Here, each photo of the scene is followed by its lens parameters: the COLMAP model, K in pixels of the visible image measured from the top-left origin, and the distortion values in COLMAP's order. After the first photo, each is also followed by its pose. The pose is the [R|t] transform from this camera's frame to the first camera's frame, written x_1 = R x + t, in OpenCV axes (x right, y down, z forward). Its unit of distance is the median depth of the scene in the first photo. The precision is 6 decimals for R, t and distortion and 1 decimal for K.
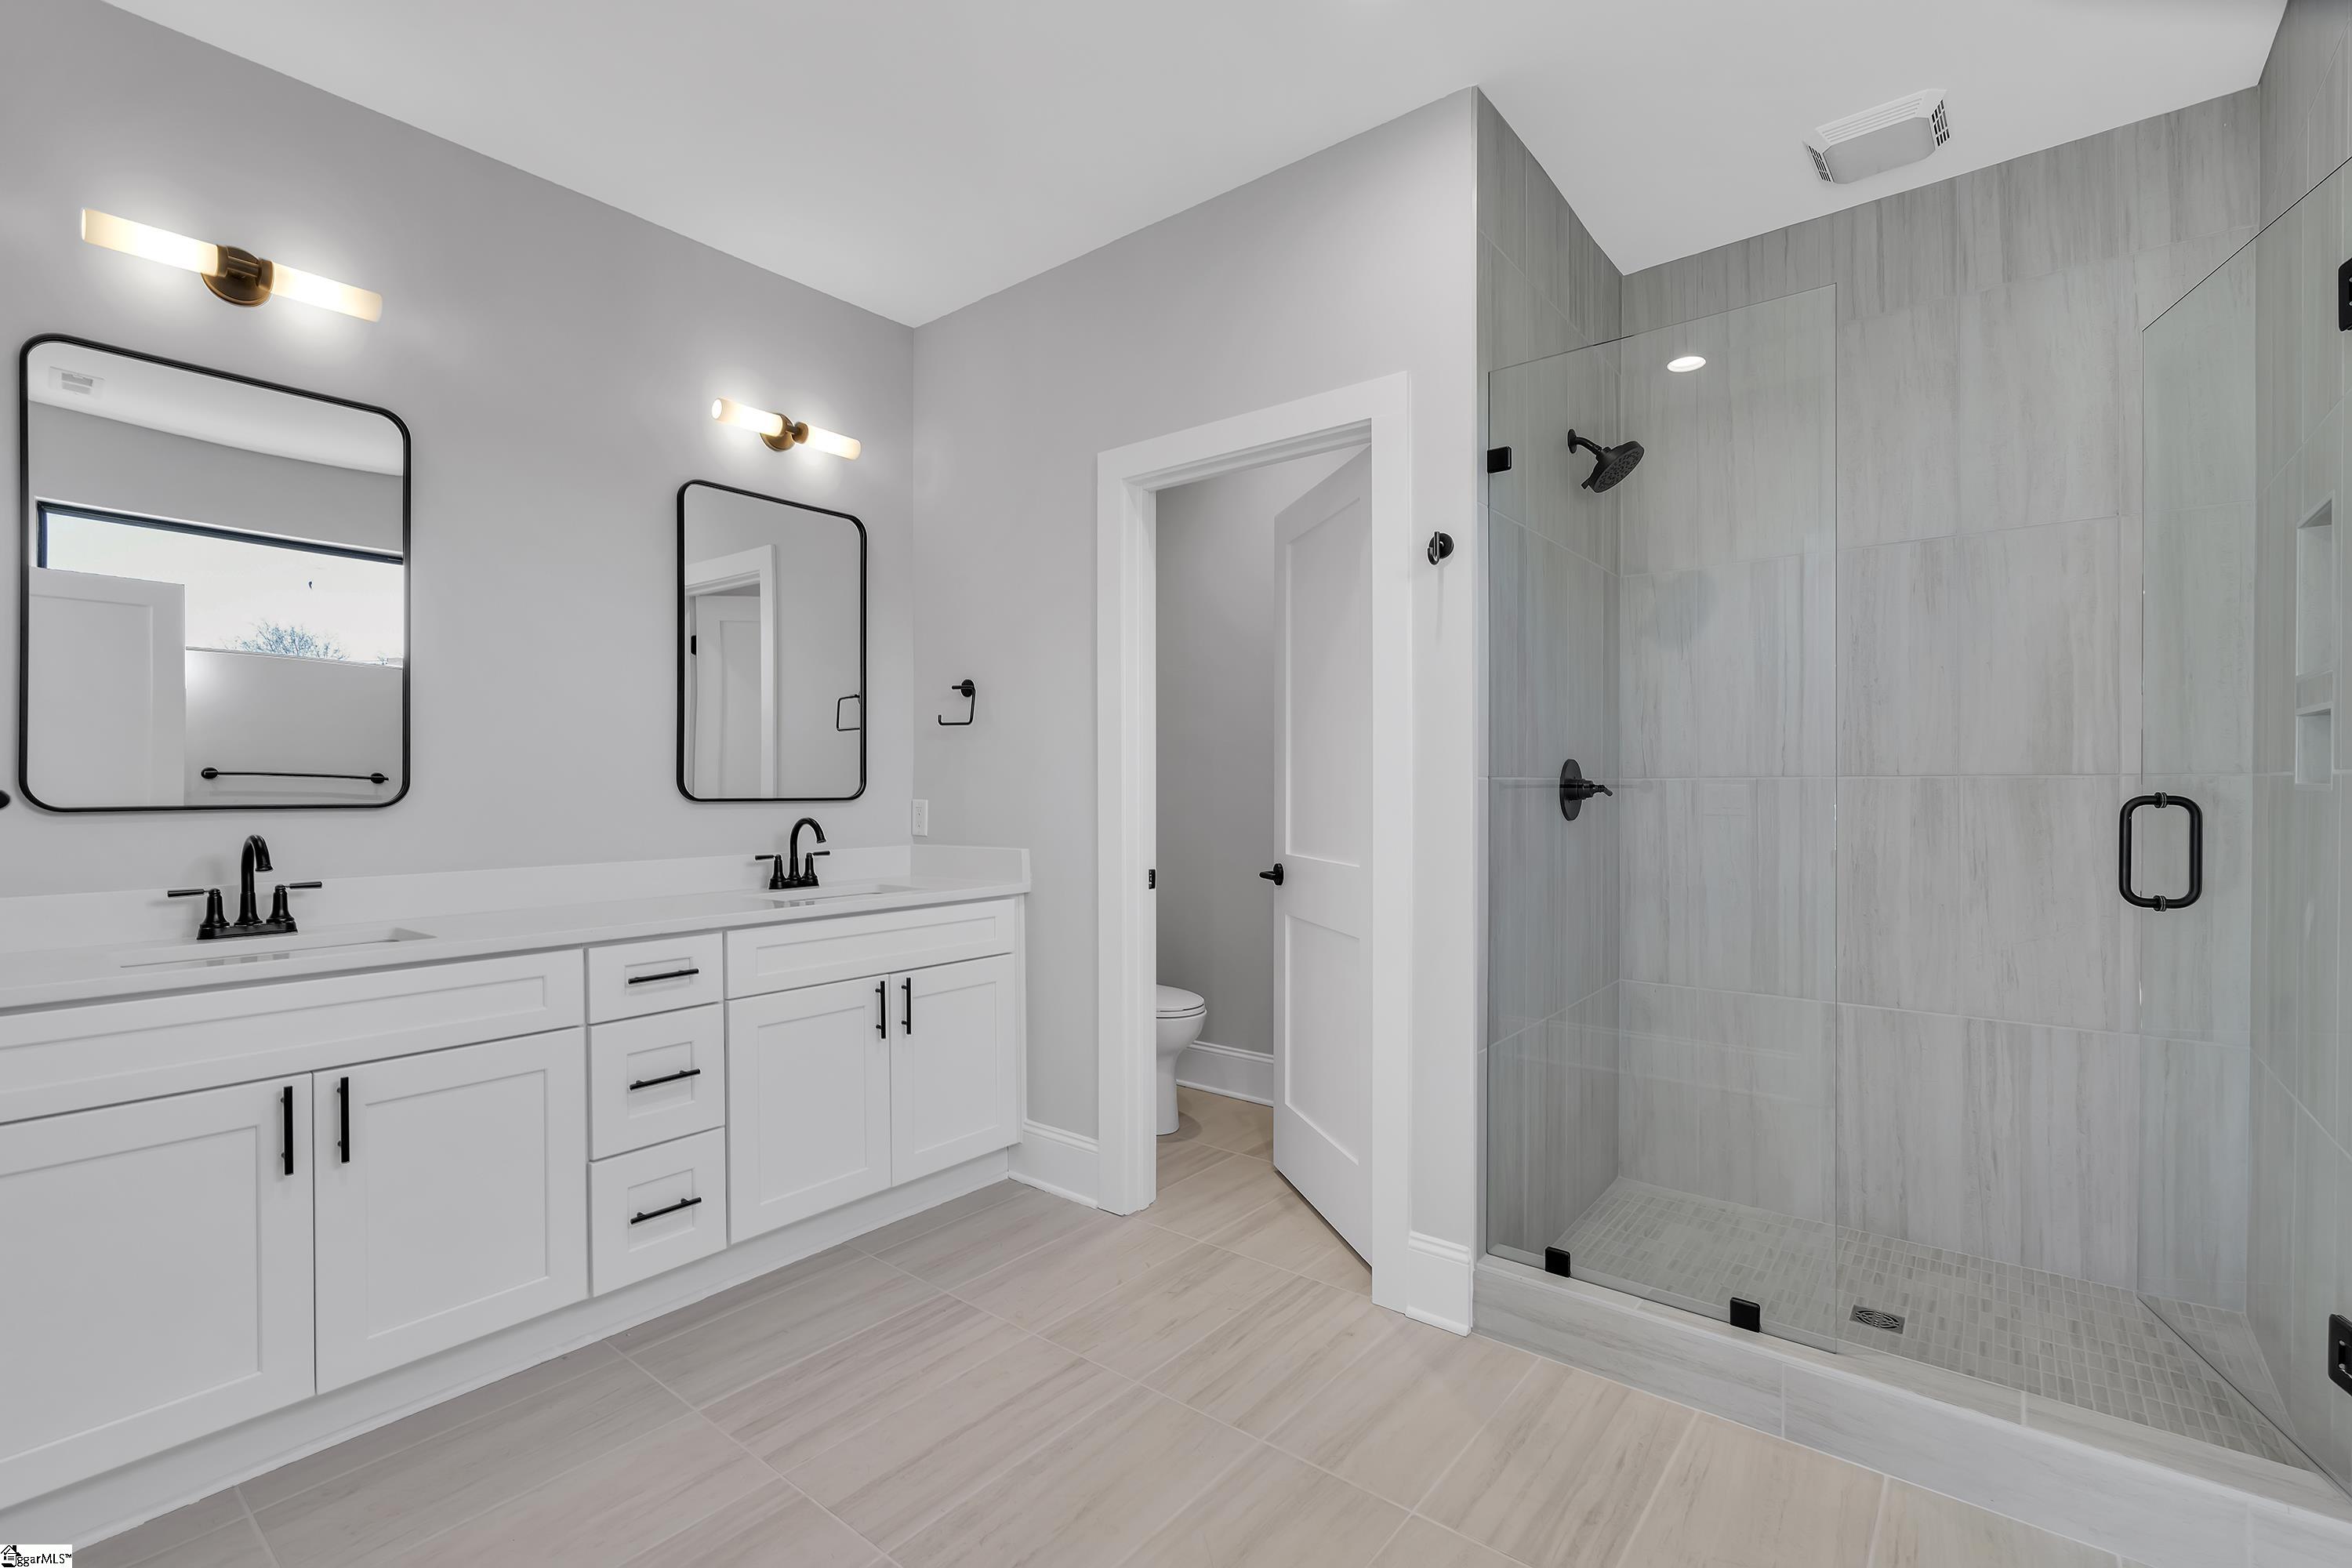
lens RADIAL K [[1060.3, 0, 1176.0], [0, 1060.3, 784.0], [0, 0, 1]] dist [-0.002316, -0.000084]
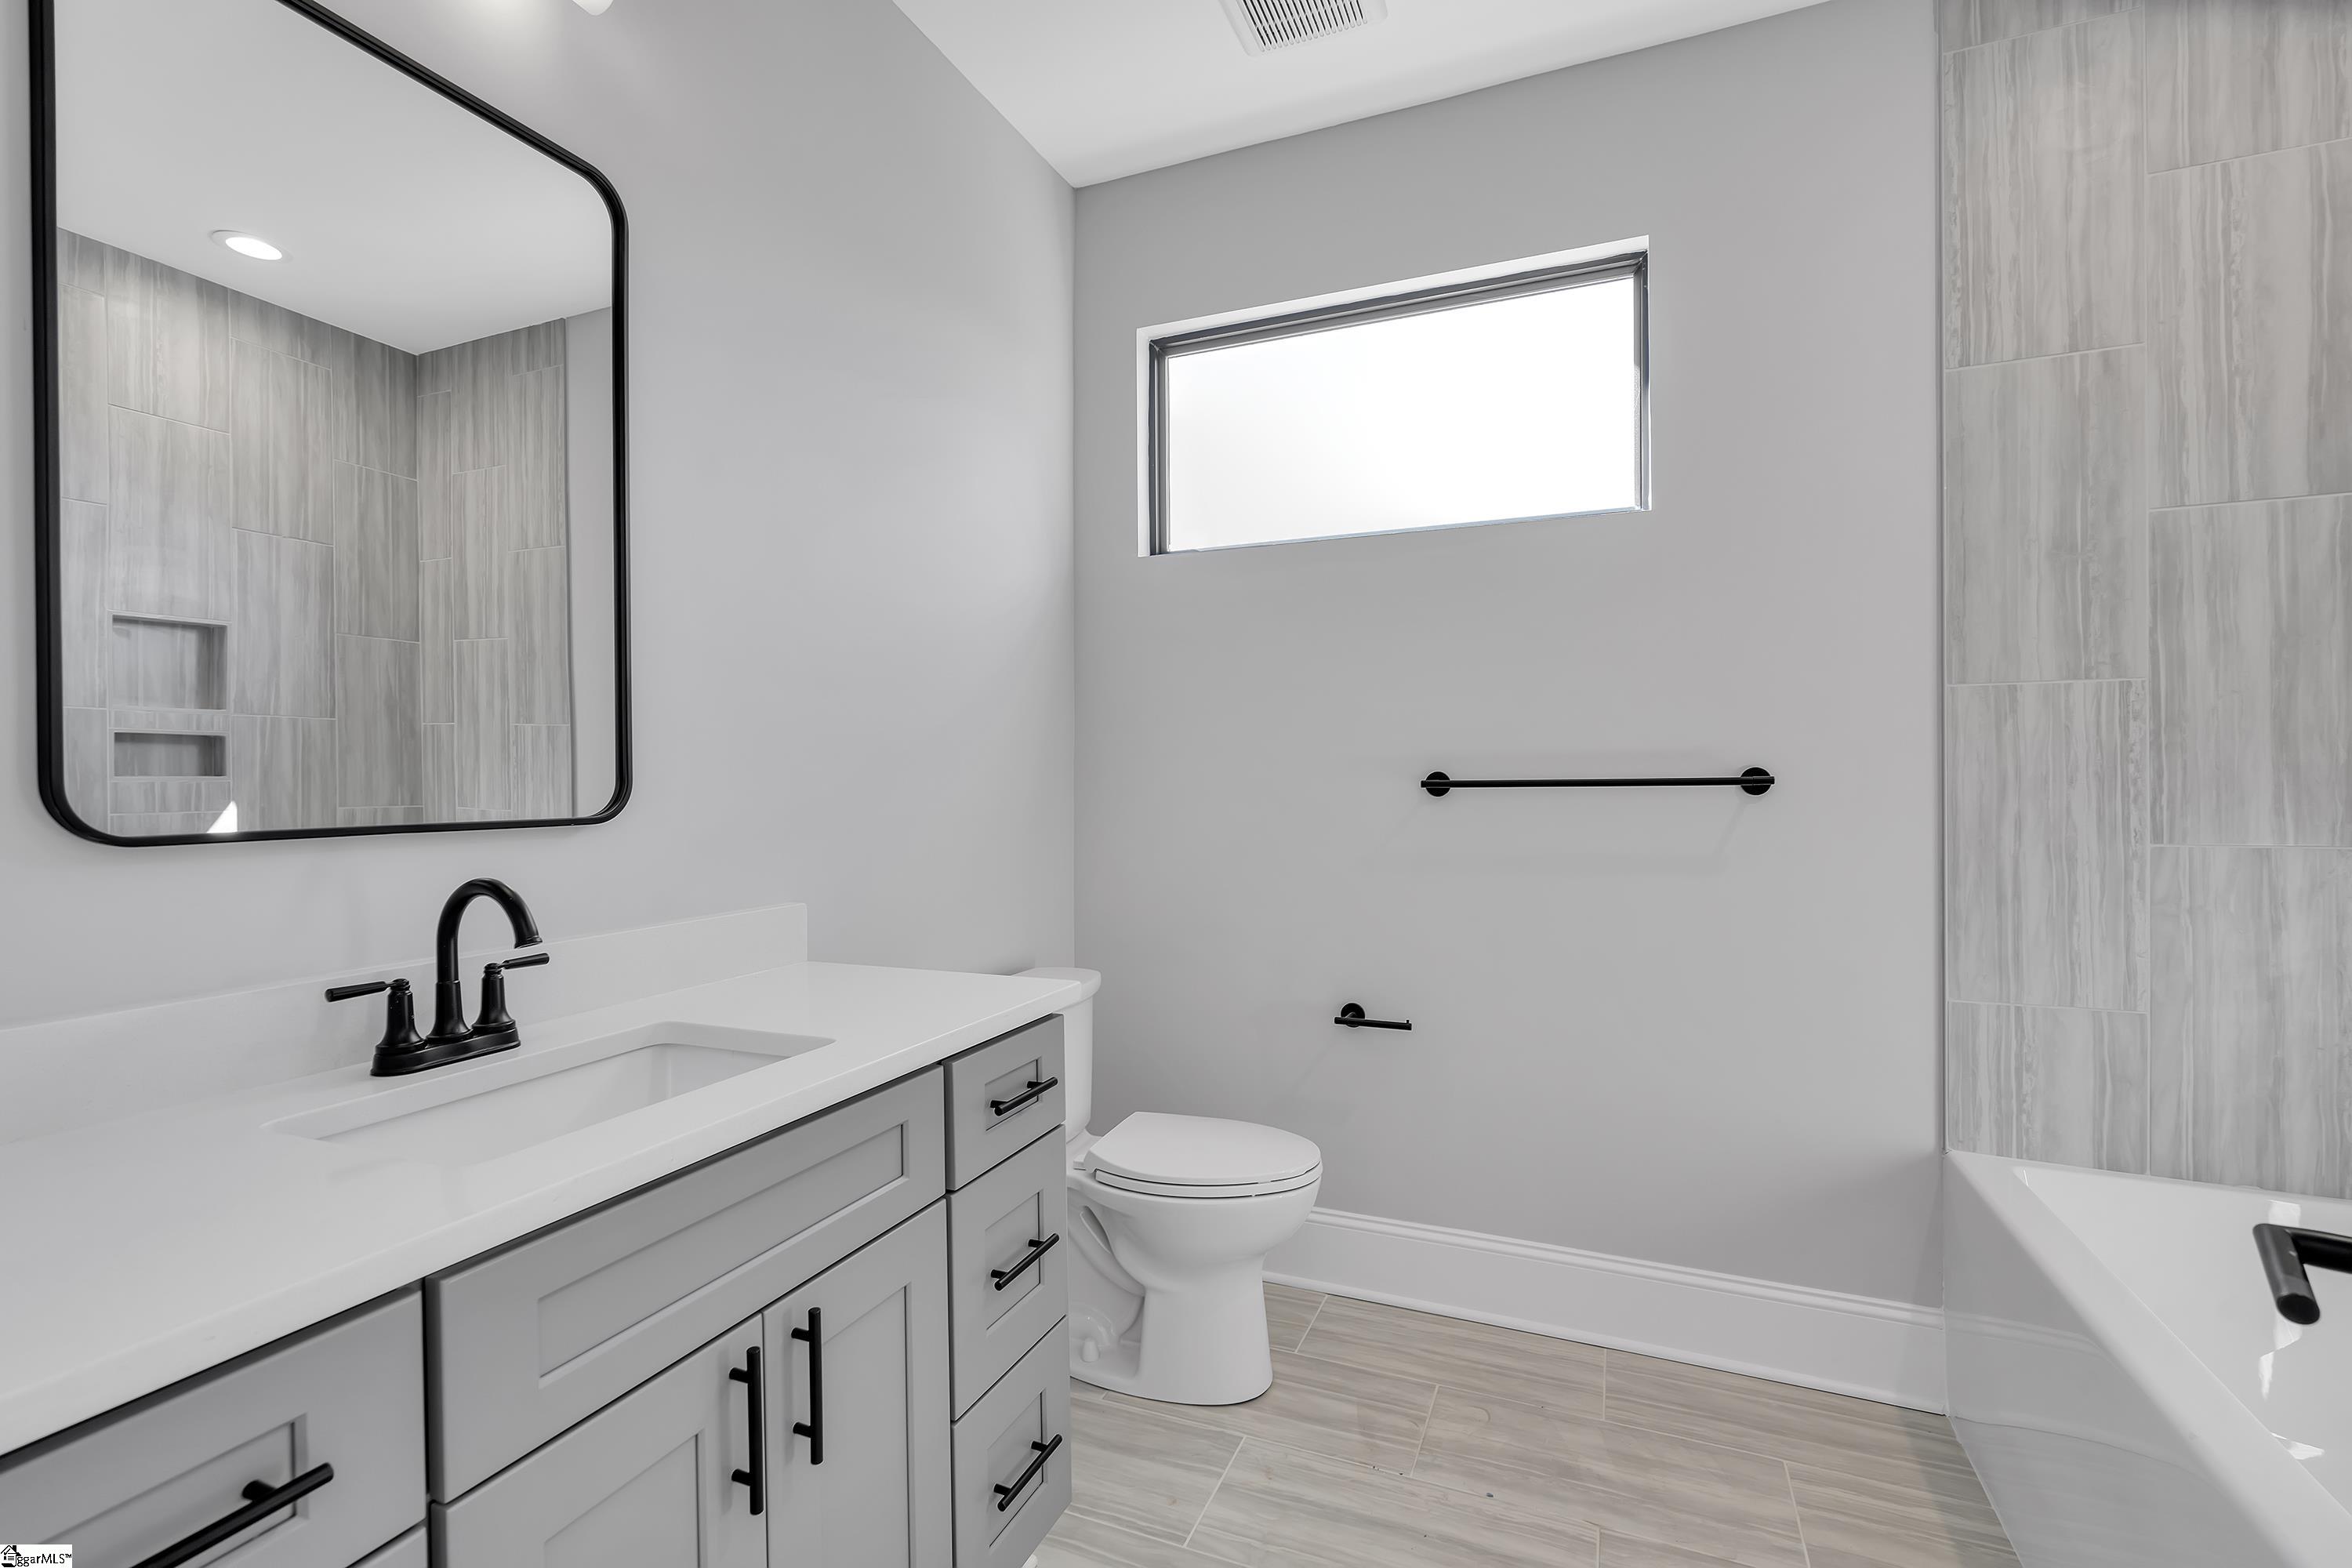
lens RADIAL K [[1060.3, 0, 1176.0], [0, 1060.3, 784.0], [0, 0, 1]] dist [-0.002316, -0.000084]
pose [[0.964260, -0.020205, 0.264186, -0.205871], [0.021847, 0.999756, -0.003279, 0.004395], [-0.264055, 0.008933, 0.964466, 0.560150]]
